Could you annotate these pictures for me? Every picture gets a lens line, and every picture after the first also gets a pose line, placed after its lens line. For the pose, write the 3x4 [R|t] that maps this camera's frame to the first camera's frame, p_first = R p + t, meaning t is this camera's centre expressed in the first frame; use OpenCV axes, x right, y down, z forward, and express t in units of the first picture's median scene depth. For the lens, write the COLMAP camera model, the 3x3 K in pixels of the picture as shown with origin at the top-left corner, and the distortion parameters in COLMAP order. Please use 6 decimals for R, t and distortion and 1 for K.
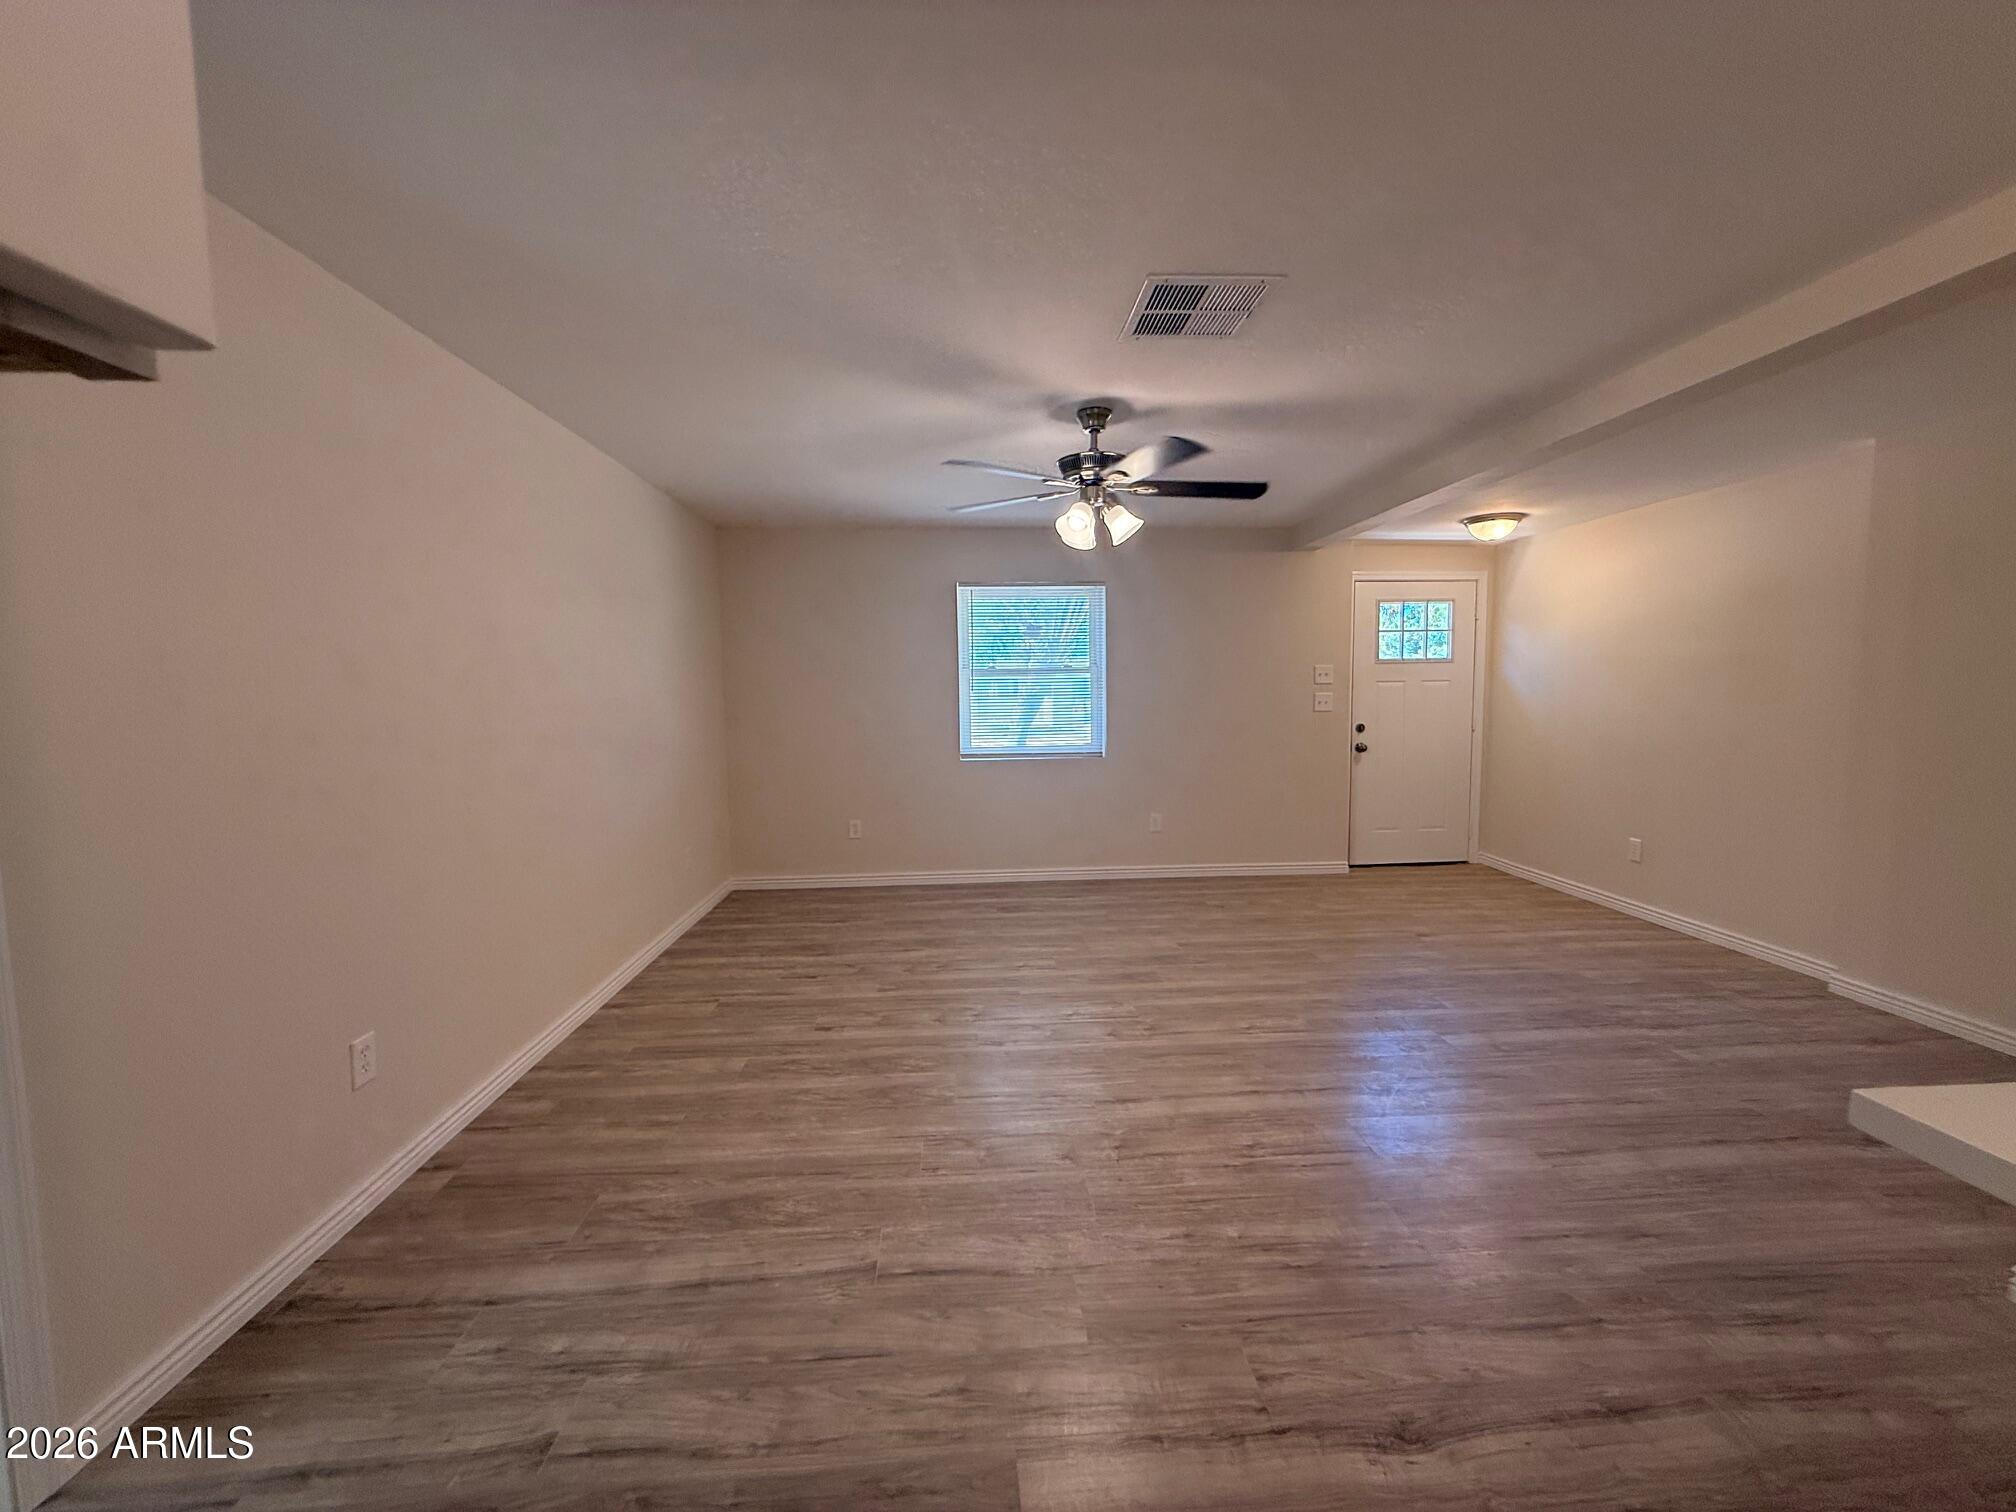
lens RADIAL K [[805.3, 0, 1003.8], [0, 805.3, 752.5], [0, 0, 1]] dist [-0.001068, 0.000514]
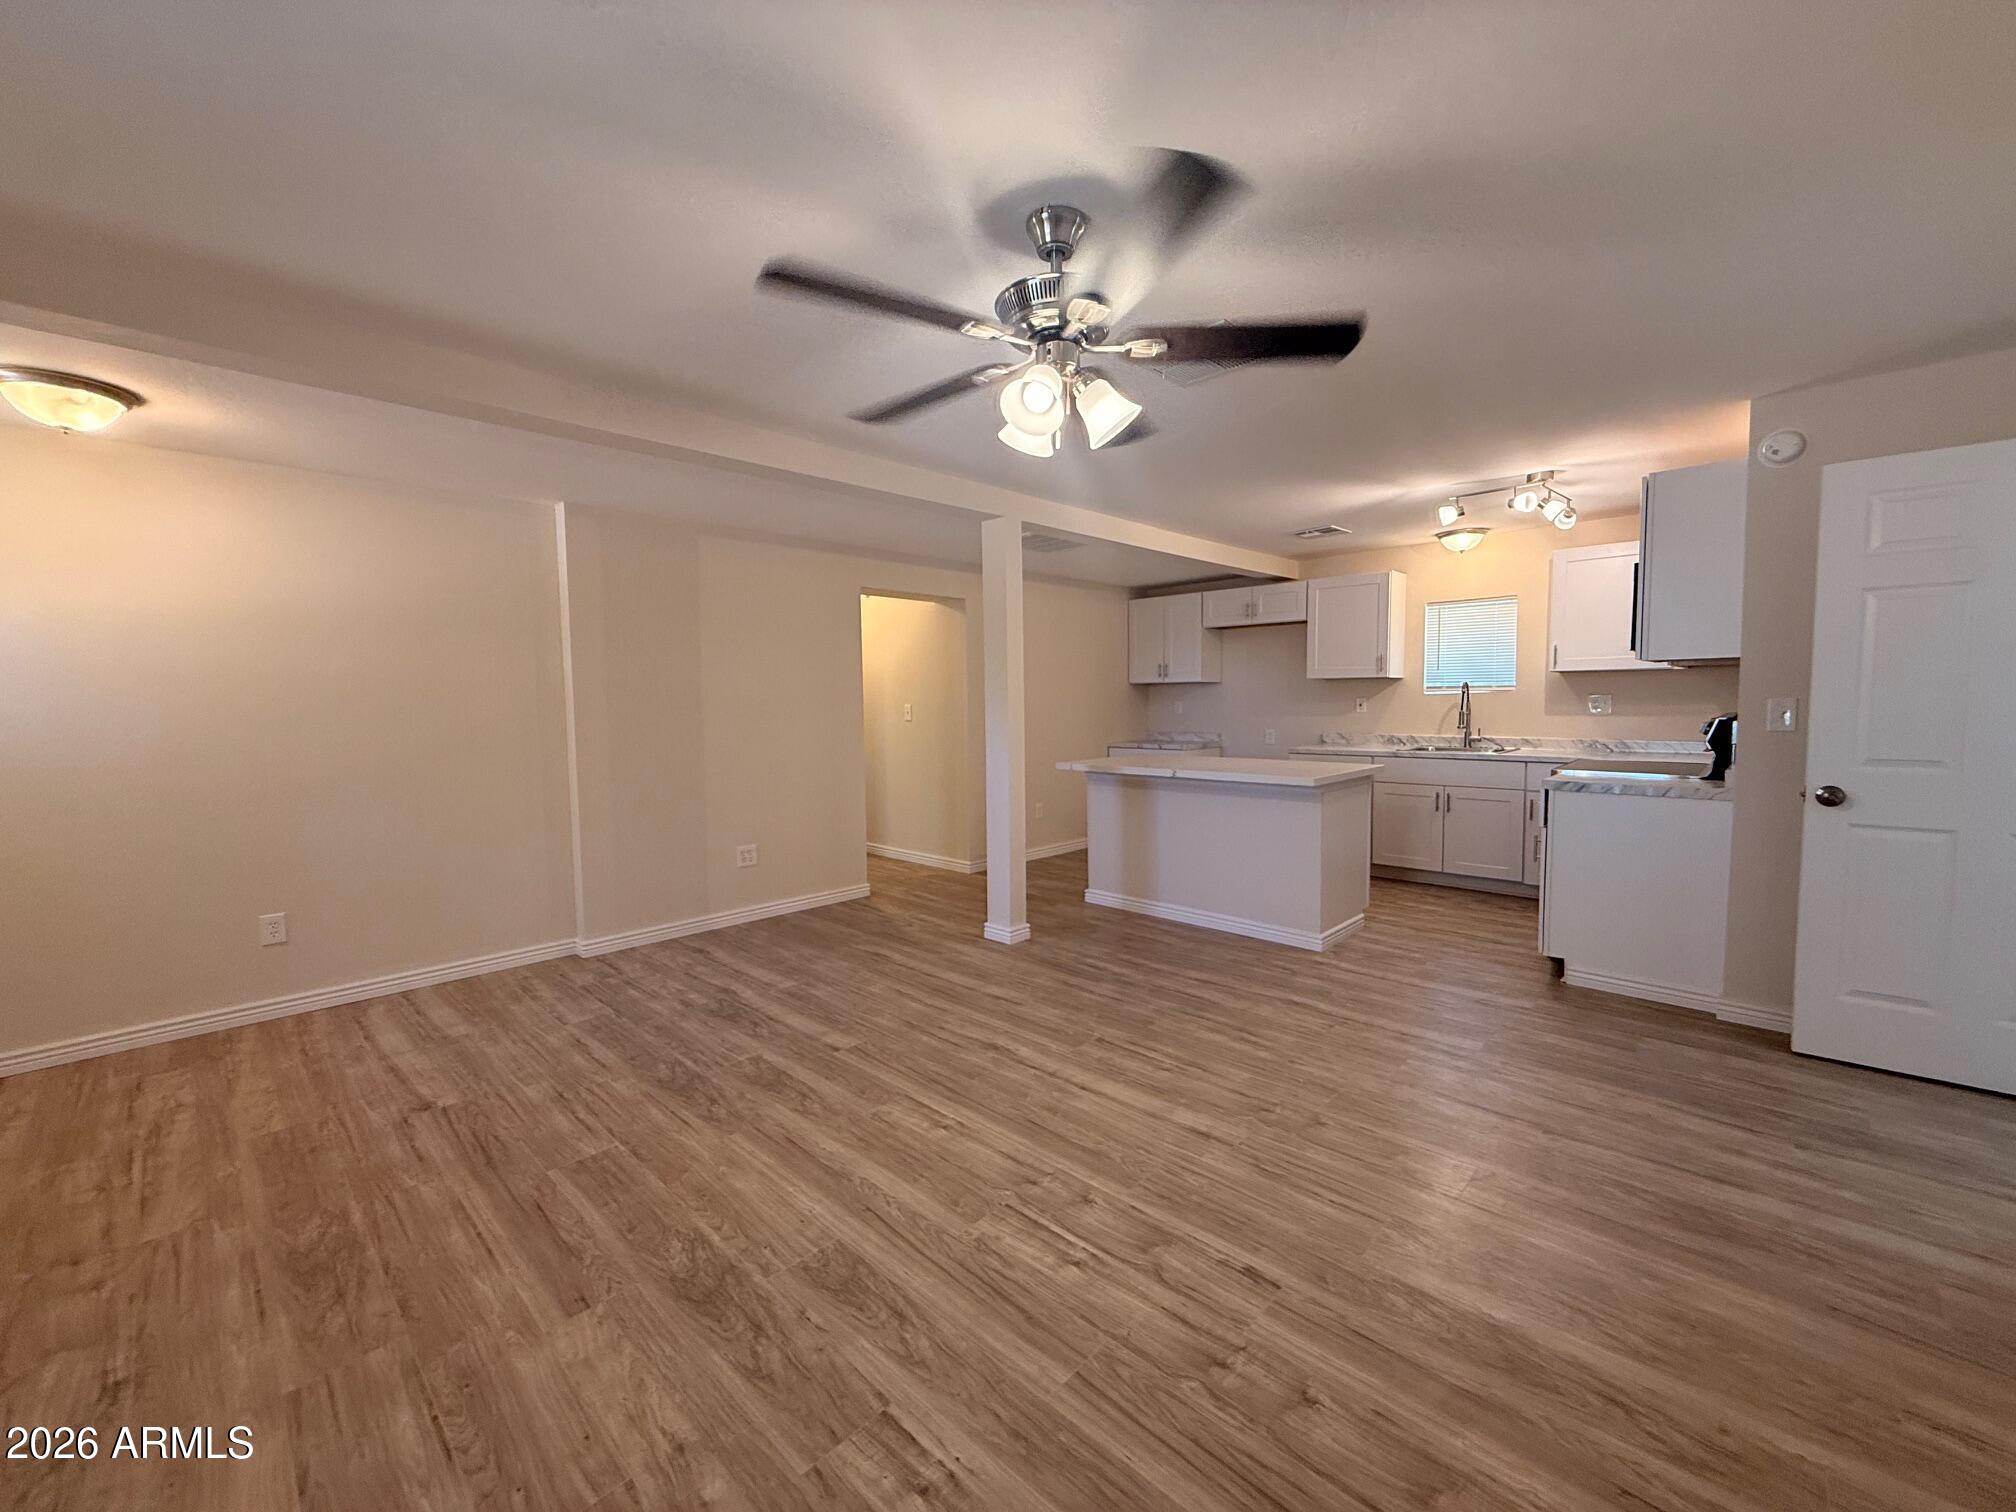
lens RADIAL K [[805.3, 0, 1007.2], [0, 805.3, 754.5], [0, 0, 1]] dist [-0.001068, 0.000514]
pose [[-0.676114, -0.031713, 0.736114, -0.299899], [0.080114, 0.989985, 0.116235, -0.101098], [-0.732428, 0.137561, -0.666803, 1.421407]]
